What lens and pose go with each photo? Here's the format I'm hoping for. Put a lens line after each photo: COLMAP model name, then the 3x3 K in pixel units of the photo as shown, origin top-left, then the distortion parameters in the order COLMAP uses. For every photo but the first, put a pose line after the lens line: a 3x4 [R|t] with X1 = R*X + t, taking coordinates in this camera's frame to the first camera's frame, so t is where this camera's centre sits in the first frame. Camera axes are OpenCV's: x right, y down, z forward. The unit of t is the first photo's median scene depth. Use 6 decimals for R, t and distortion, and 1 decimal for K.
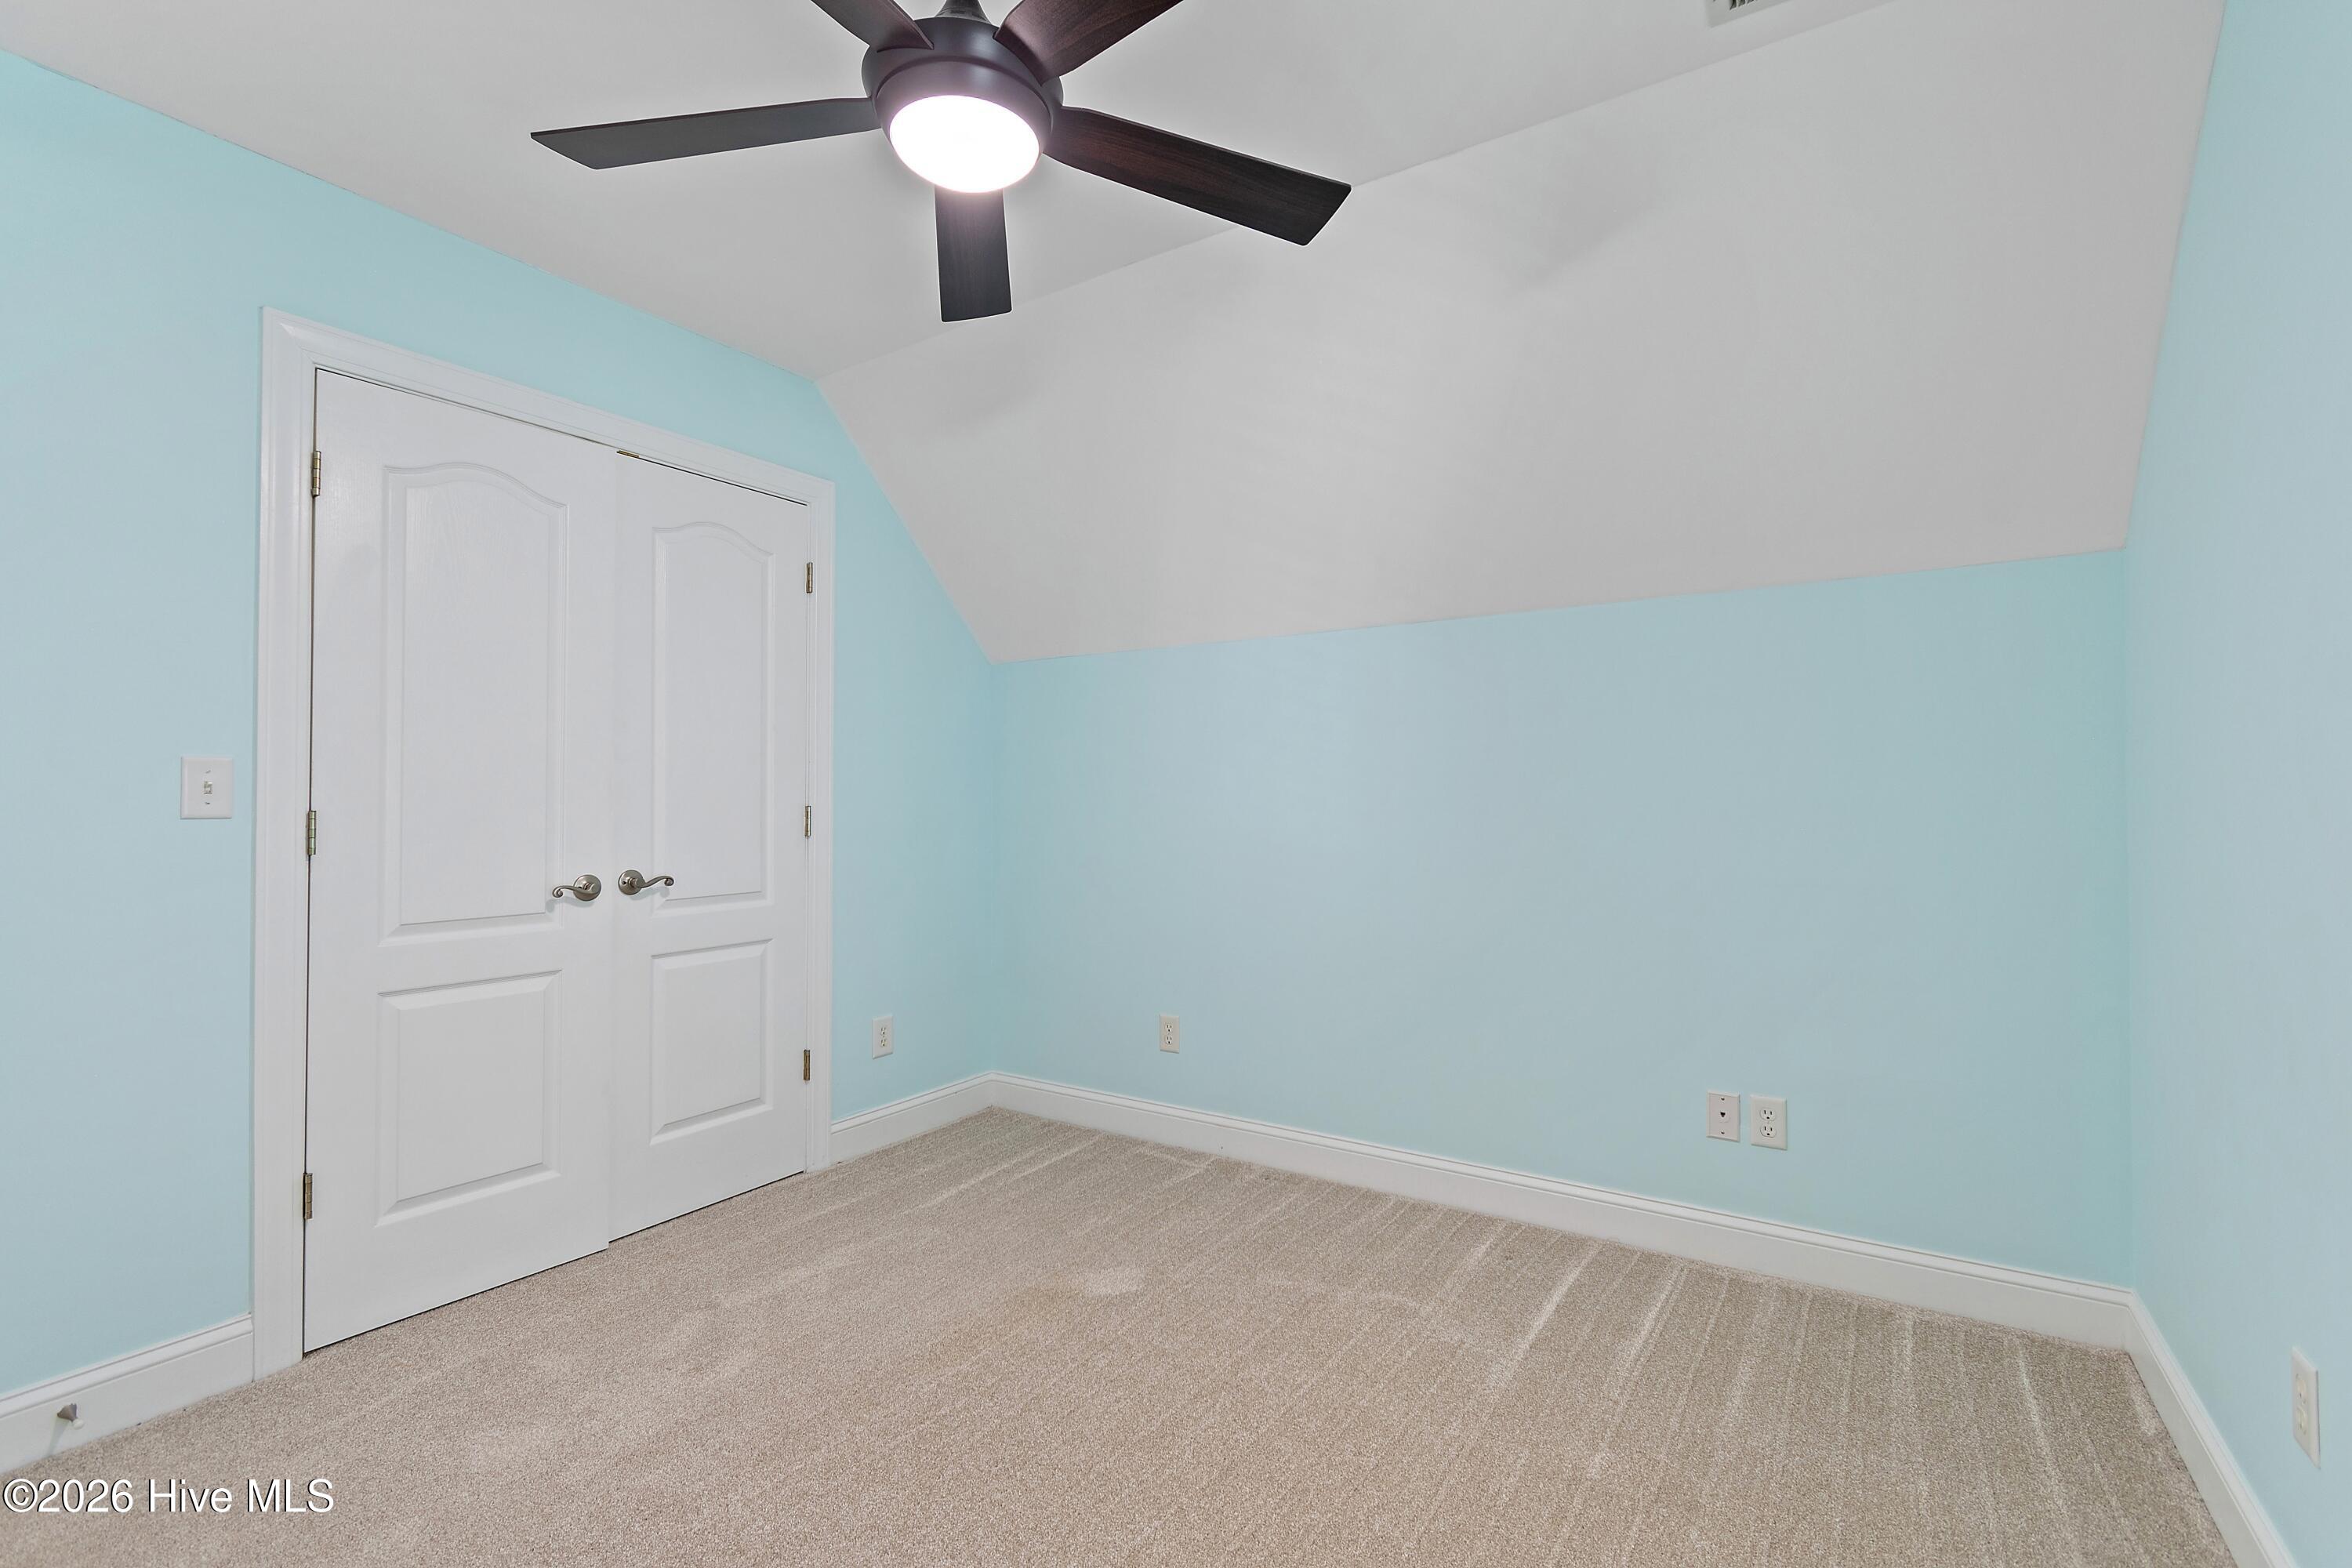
lens RADIAL K [[1029.8, 0, 1170.4], [0, 1029.8, 792.5], [0, 0, 1]] dist [0.004857, -0.000589]
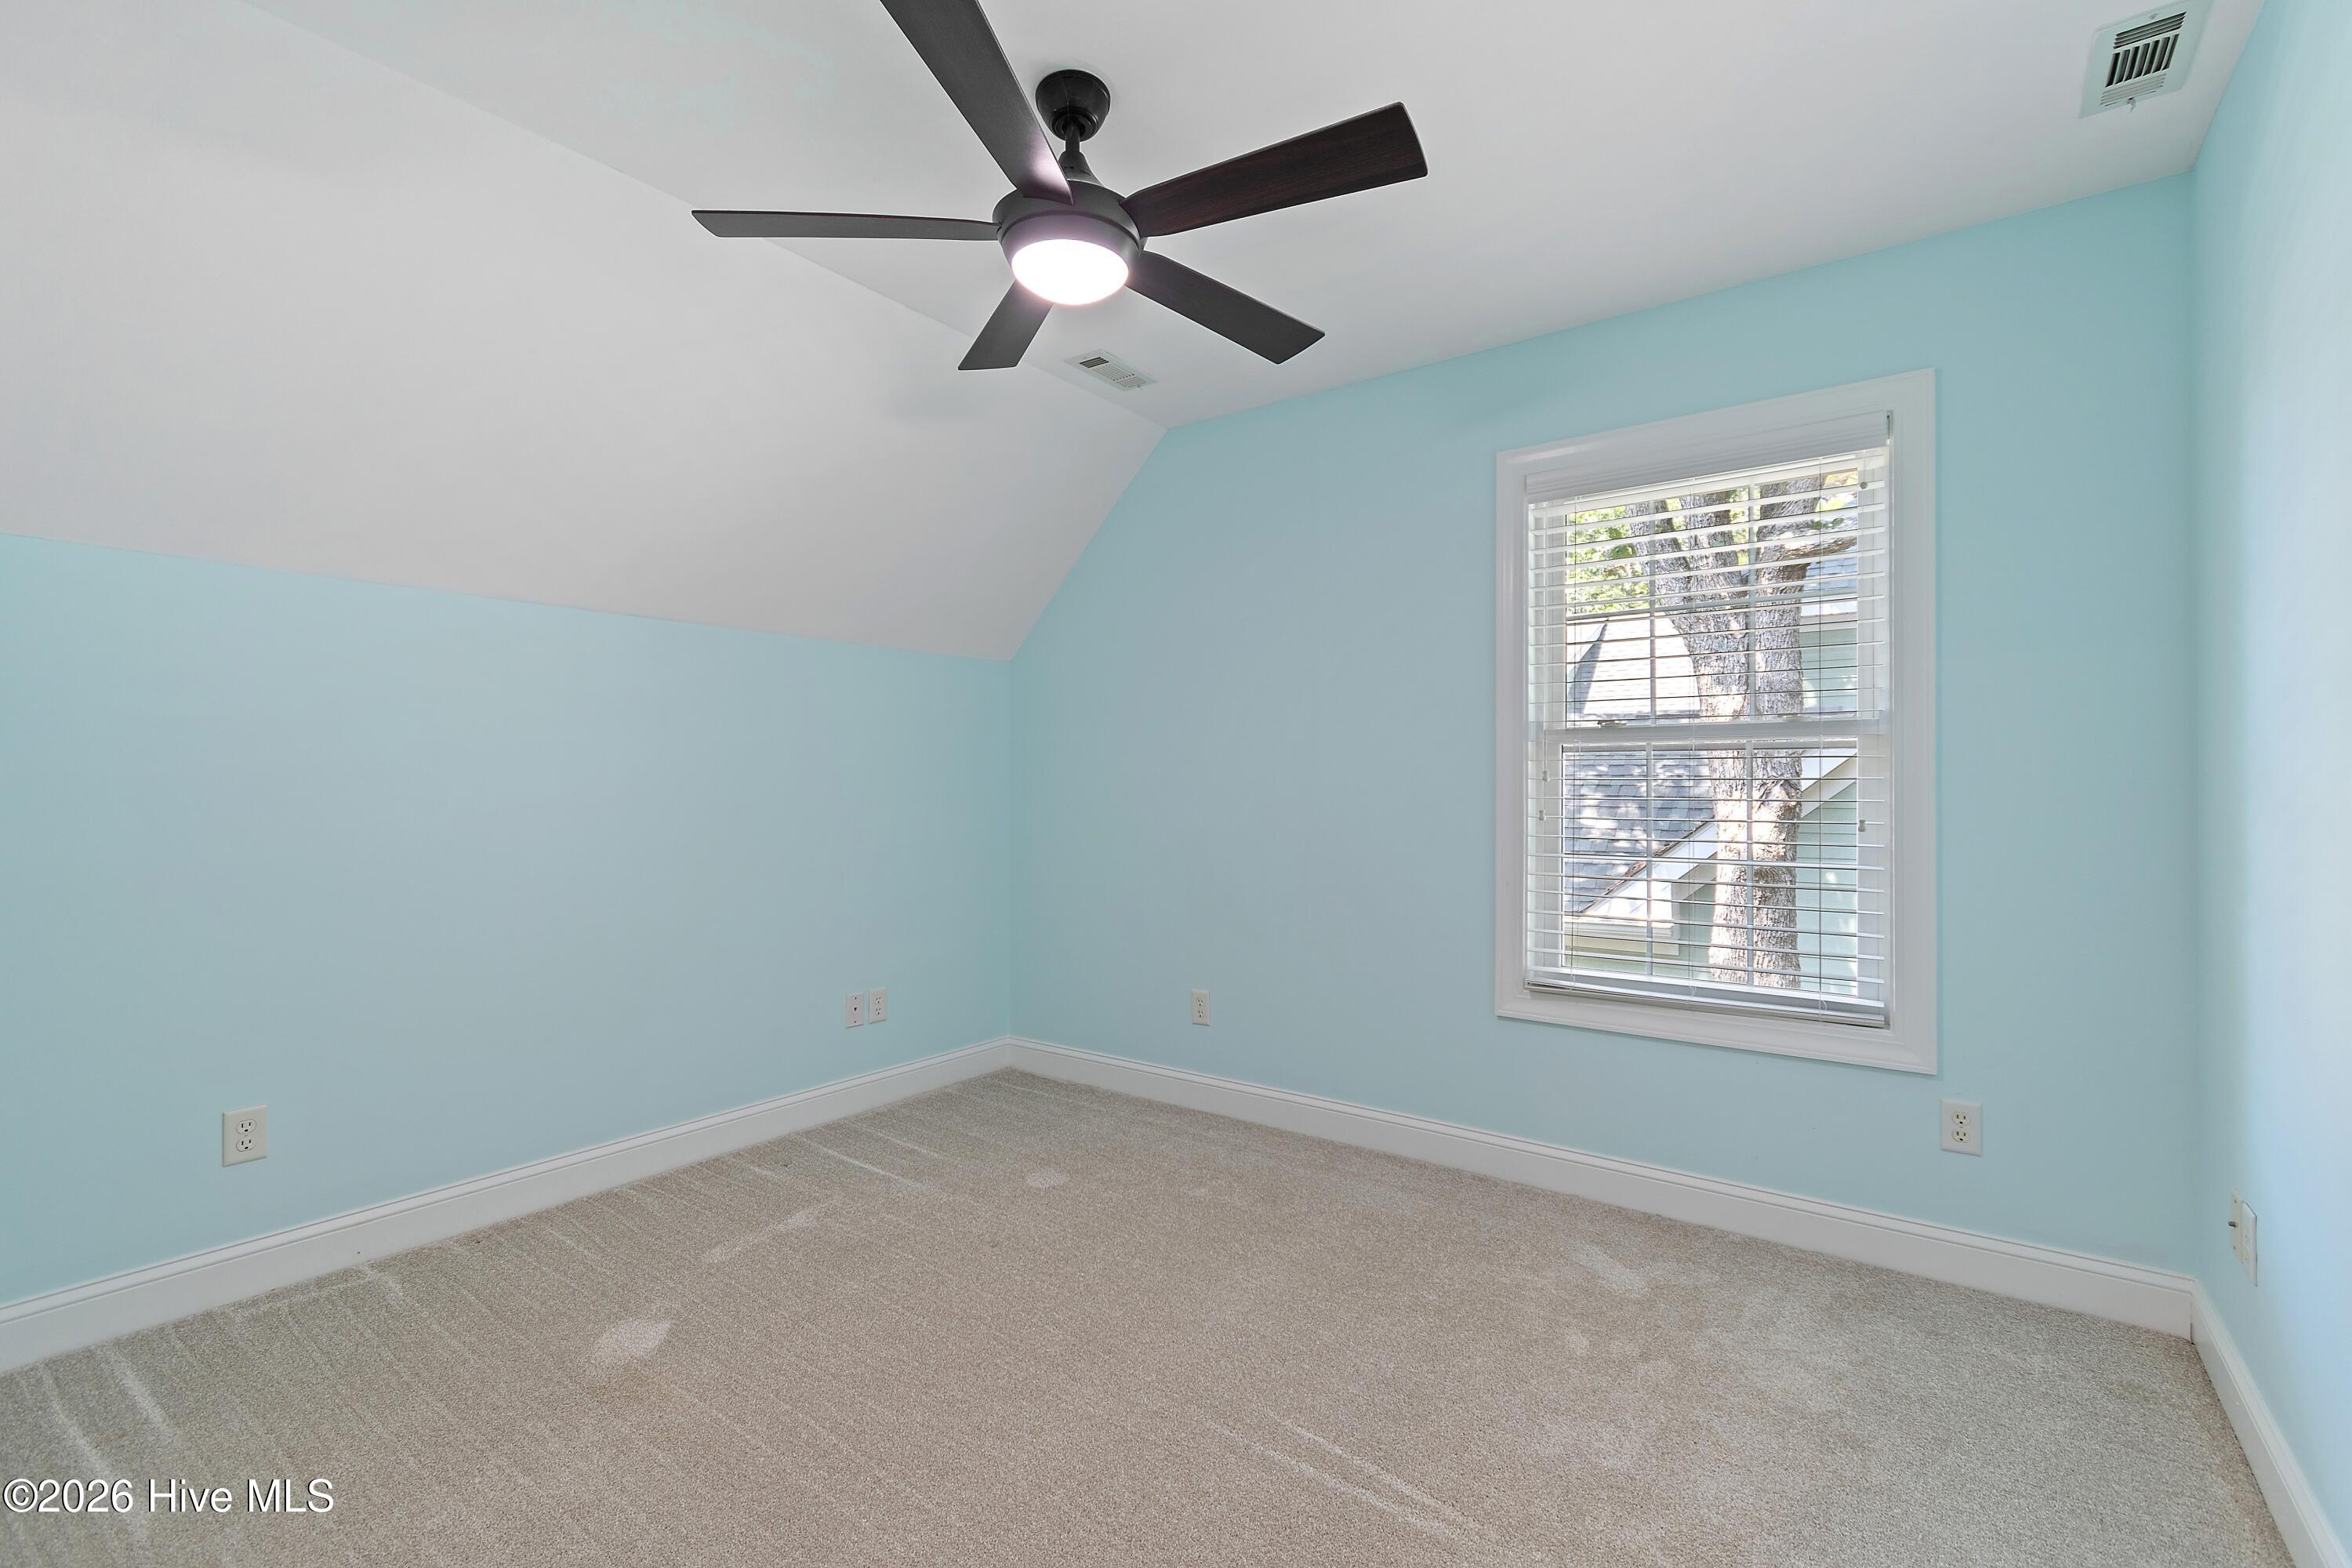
lens RADIAL K [[1029.8, 0, 1175.2], [0, 1029.8, 785.7], [0, 0, 1]] dist [0.004857, -0.000589]
pose [[0.050038, 0.010361, 0.998694, -0.672379], [-0.003106, 0.999943, -0.010218, 0.009950], [-0.998742, -0.002591, 0.050067, 0.367267]]
